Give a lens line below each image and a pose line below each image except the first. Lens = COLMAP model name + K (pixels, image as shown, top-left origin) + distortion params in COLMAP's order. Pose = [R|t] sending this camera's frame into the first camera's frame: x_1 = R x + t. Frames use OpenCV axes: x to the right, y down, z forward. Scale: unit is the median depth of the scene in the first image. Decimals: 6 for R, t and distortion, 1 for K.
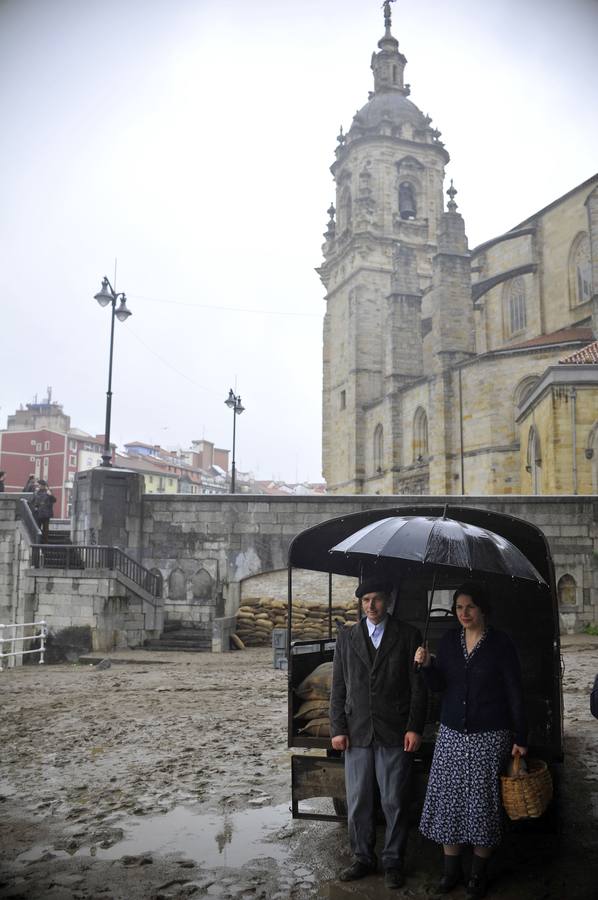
lens RADIAL K [[893.0, 0, 299.0], [0, 893.0, 450.0], [0, 0, 1]] dist [-0.185539, 0.182754]
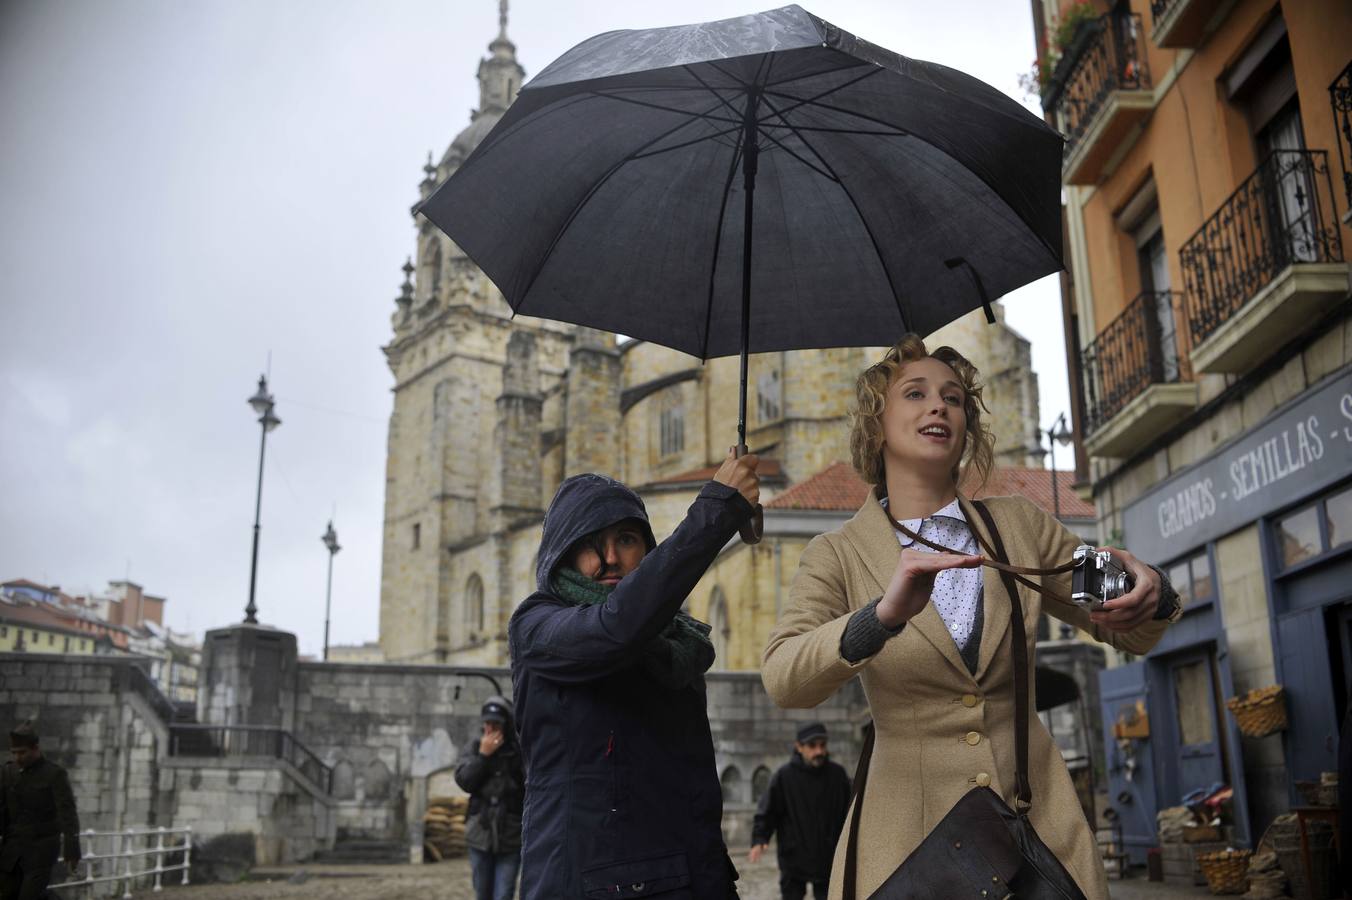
lens RADIAL K [[1341.6, 0, 676.0], [0, 1341.6, 450.0], [0, 0, 1]] dist [-0.185539, 0.182754]
pose [[0.951465, 0.063416, 0.301152, -0.090535], [-0.027194, 0.992036, -0.122985, 0.000018], [-0.306553, 0.108827, 0.945612, -0.079212]]
